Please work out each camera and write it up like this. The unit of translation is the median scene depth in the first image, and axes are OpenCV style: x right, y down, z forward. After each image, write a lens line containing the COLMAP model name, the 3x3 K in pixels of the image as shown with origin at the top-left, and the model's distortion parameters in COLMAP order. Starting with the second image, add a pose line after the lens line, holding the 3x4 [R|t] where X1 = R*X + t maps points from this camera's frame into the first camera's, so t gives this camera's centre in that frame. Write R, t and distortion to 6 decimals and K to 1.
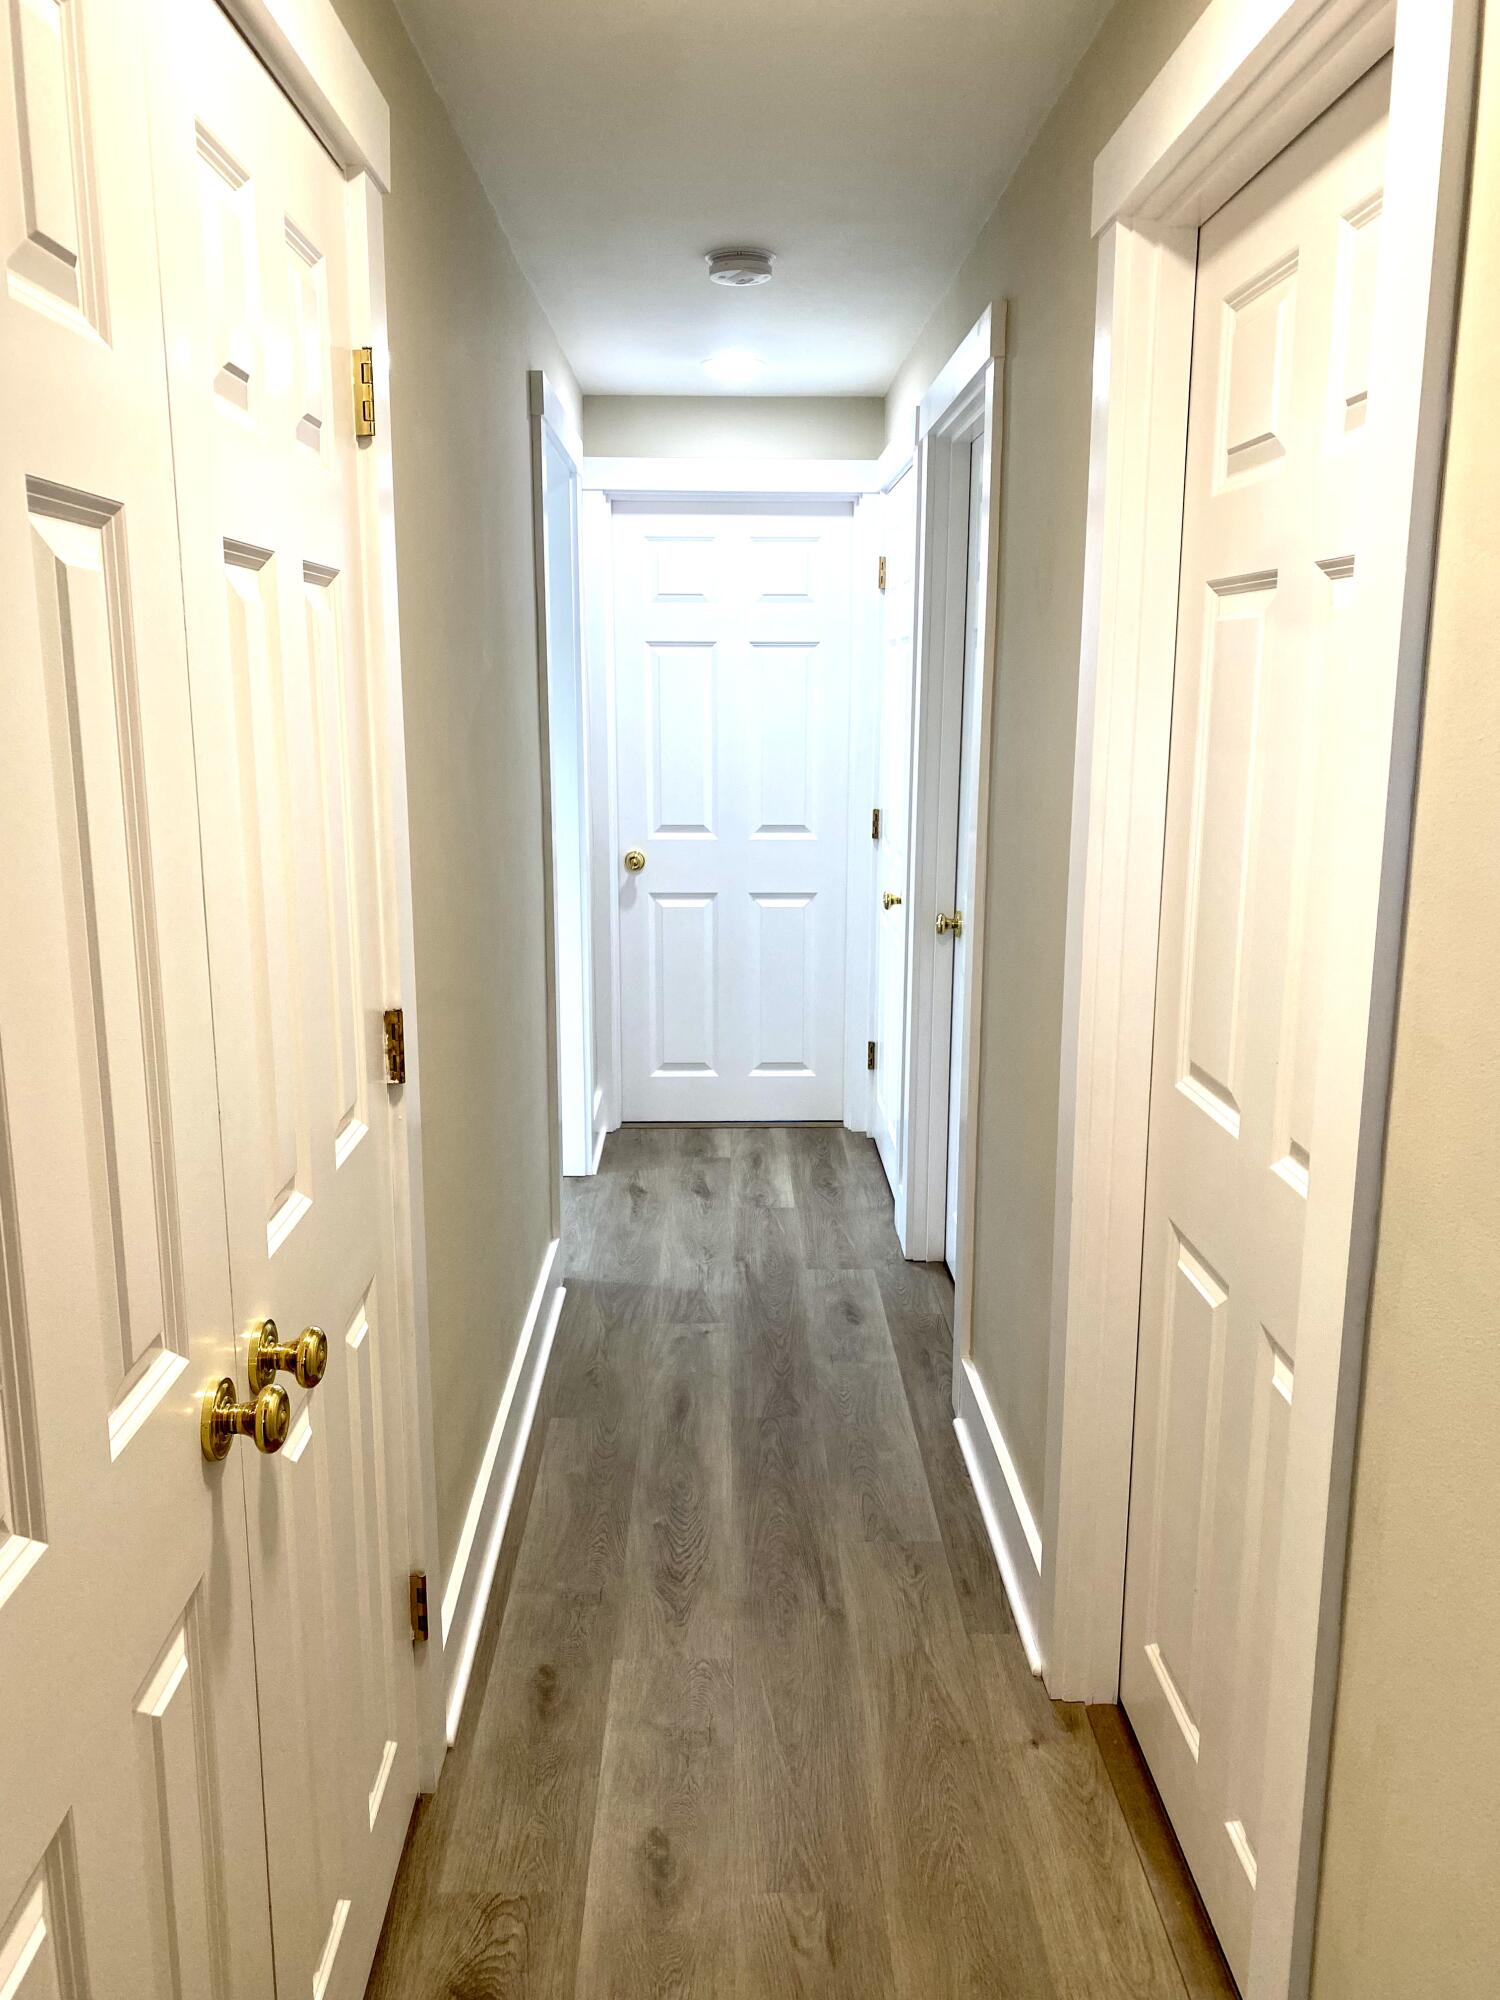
lens RADIAL K [[1530.7, 0, 751.1], [0, 1530.7, 995.9], [0, 0, 1]] dist [0.039970, -0.044904]
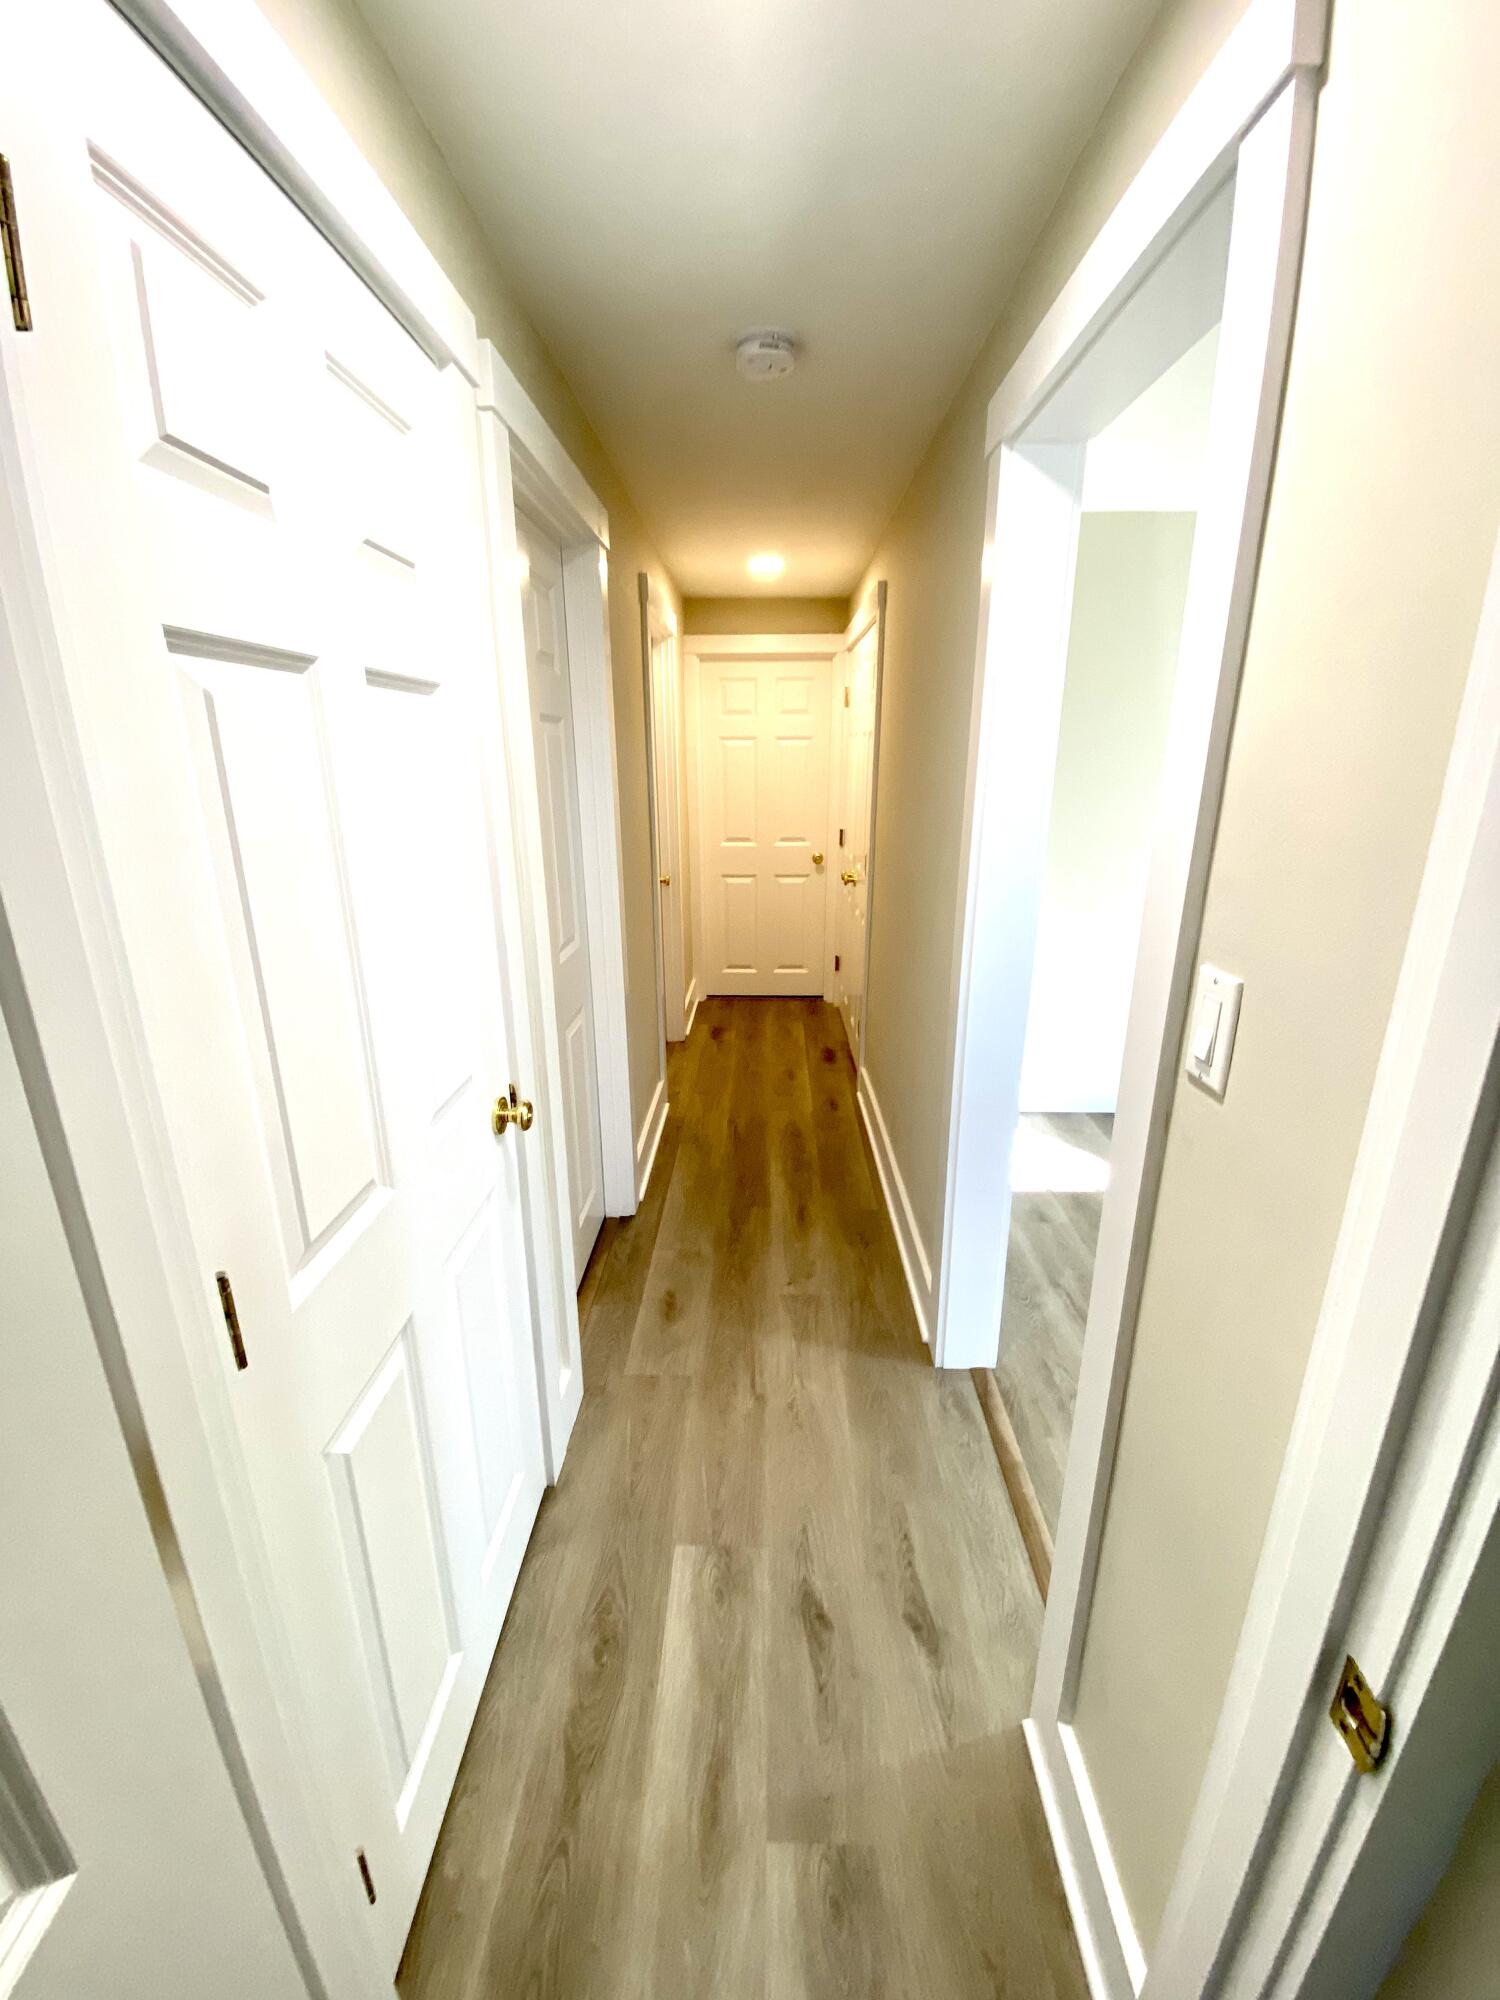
lens RADIAL K [[812.3, 0, 753.3], [0, 812.3, 1008.4], [0, 0, 1]] dist [0.014506, -0.015917]
pose [[-0.999234, -0.022159, 0.032253, -0.014517], [-0.003835, 0.875703, 0.482835, -0.285842], [-0.038943, 0.482342, -0.875117, 1.373498]]
